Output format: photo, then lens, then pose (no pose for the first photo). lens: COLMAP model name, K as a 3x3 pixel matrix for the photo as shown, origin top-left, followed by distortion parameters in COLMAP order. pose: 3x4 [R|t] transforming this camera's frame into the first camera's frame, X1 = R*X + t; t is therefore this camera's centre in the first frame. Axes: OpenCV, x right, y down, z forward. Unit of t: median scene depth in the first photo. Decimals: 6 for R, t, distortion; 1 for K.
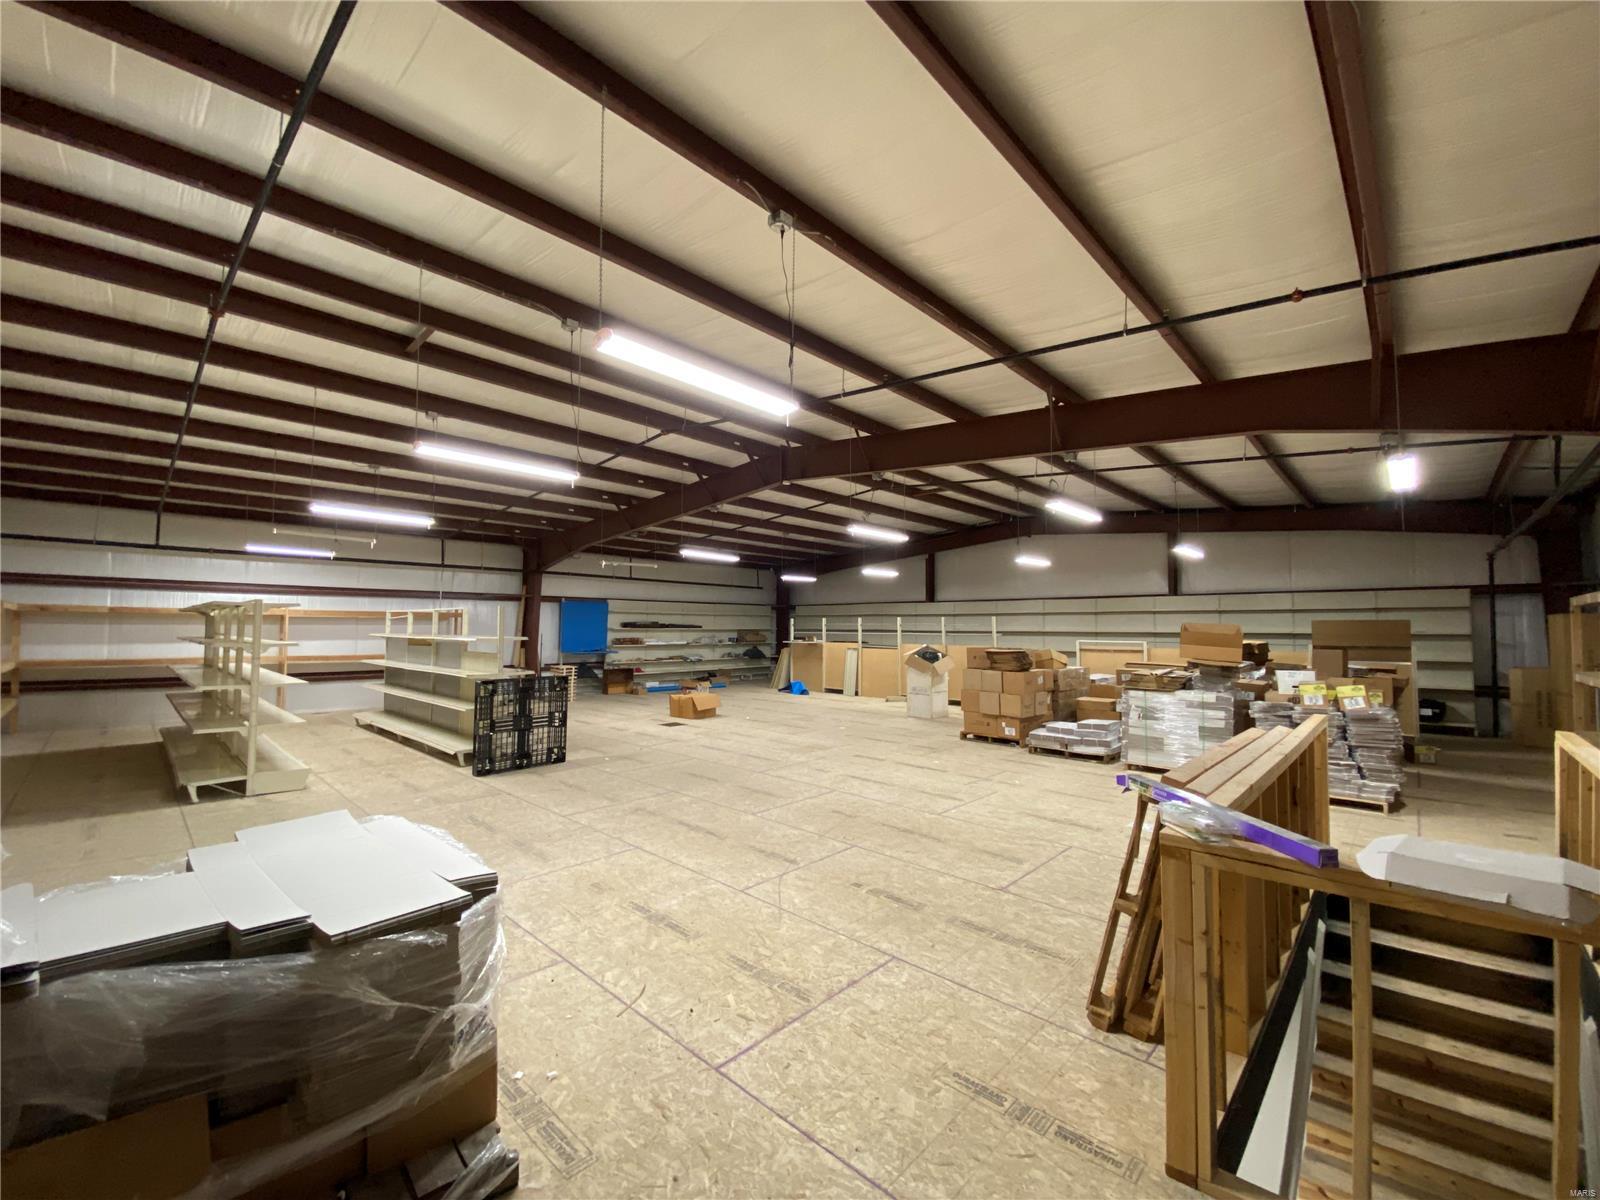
lens RADIAL K [[649.7, 0, 795.6], [0, 649.7, 594.9], [0, 0, 1]] dist [0.025015, -0.027596]
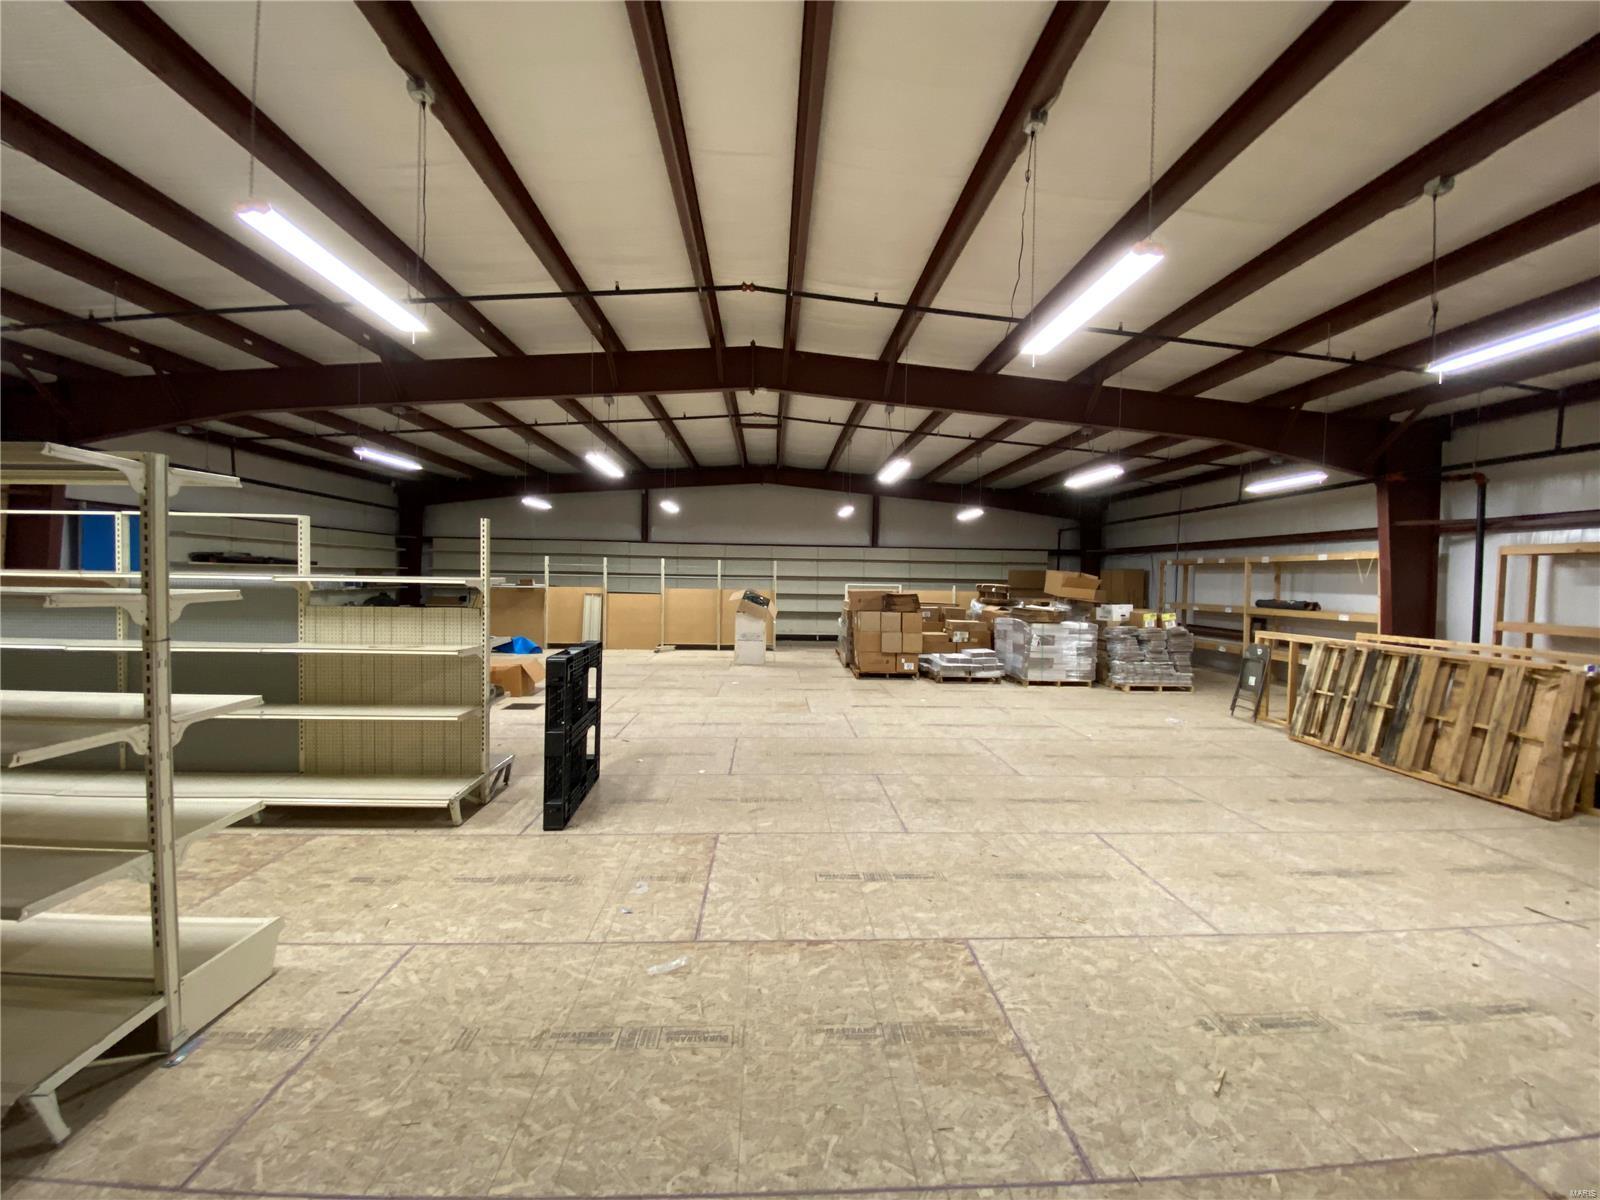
lens RADIAL K [[649.7, 0, 795.6], [0, 649.7, 594.9], [0, 0, 1]] dist [0.025015, -0.027596]
pose [[0.694344, -0.014059, 0.719506, -0.717505], [-0.048425, 0.996630, 0.066206, 0.030529], [-0.718012, -0.080812, 0.691323, 0.468827]]
